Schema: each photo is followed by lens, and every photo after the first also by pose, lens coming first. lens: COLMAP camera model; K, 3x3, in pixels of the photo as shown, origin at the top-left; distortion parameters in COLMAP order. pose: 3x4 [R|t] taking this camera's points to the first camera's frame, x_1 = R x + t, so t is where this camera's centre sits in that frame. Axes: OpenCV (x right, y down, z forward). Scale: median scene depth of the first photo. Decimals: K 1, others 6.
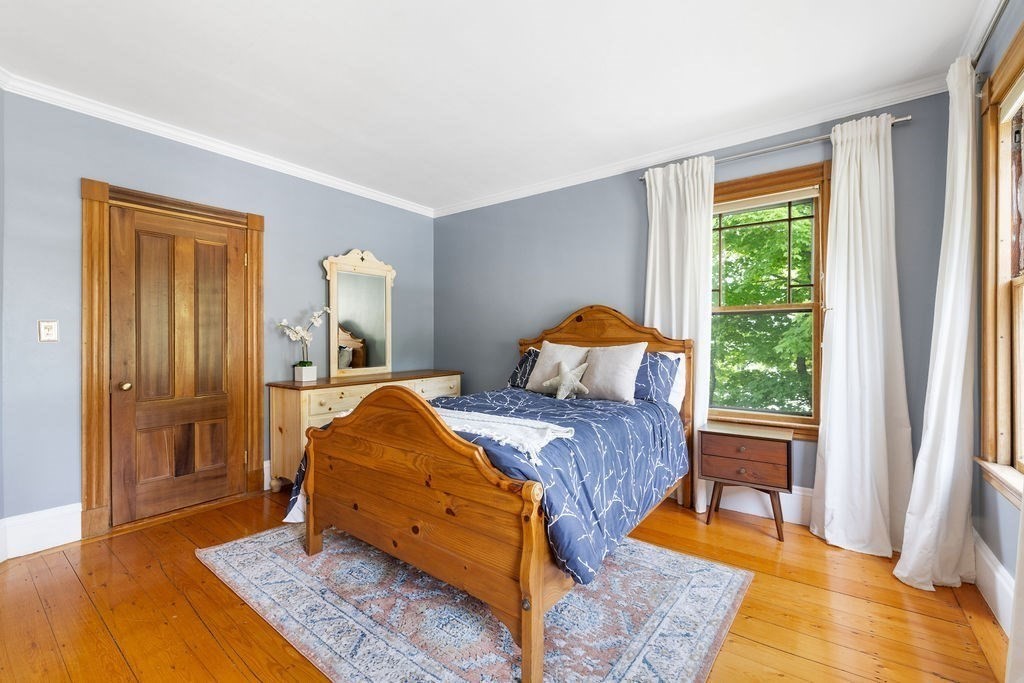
lens RADIAL K [[430.7, 0, 505.0], [0, 430.7, 341.6], [0, 0, 1]] dist [-0.001387, 0.000029]
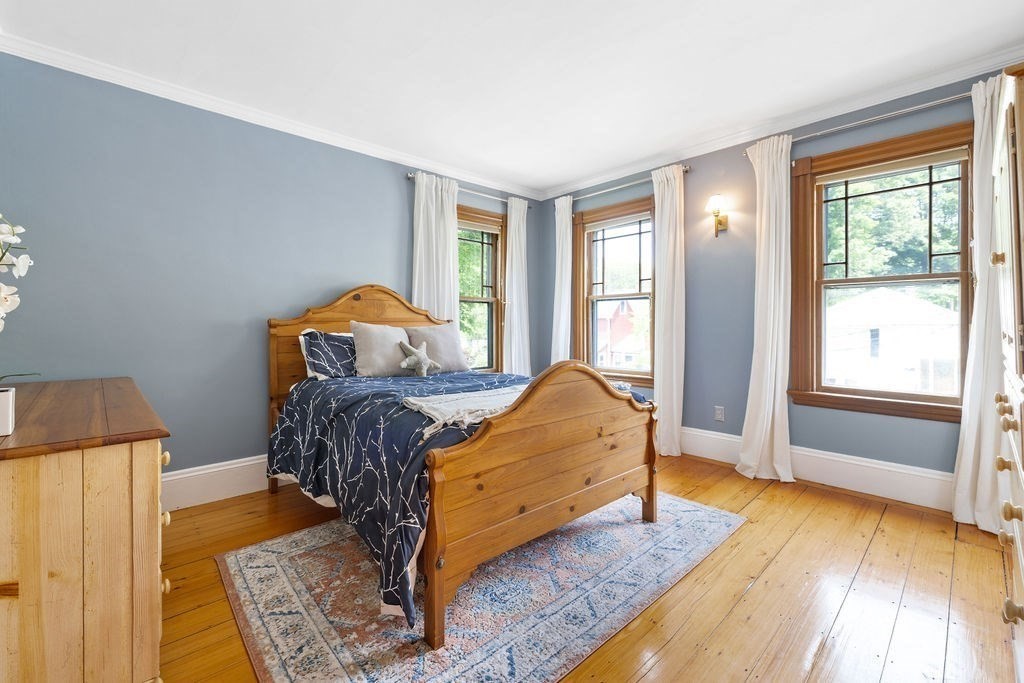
lens RADIAL K [[445.9, 0, 513.1], [0, 445.9, 326.1], [0, 0, 1]] dist [-0.001089, 0.000027]
pose [[0.151631, -0.007518, 0.988409, -0.904215], [0.006426, 0.999957, 0.006620, 0.005892], [-0.988416, 0.005348, 0.151673, 0.644966]]
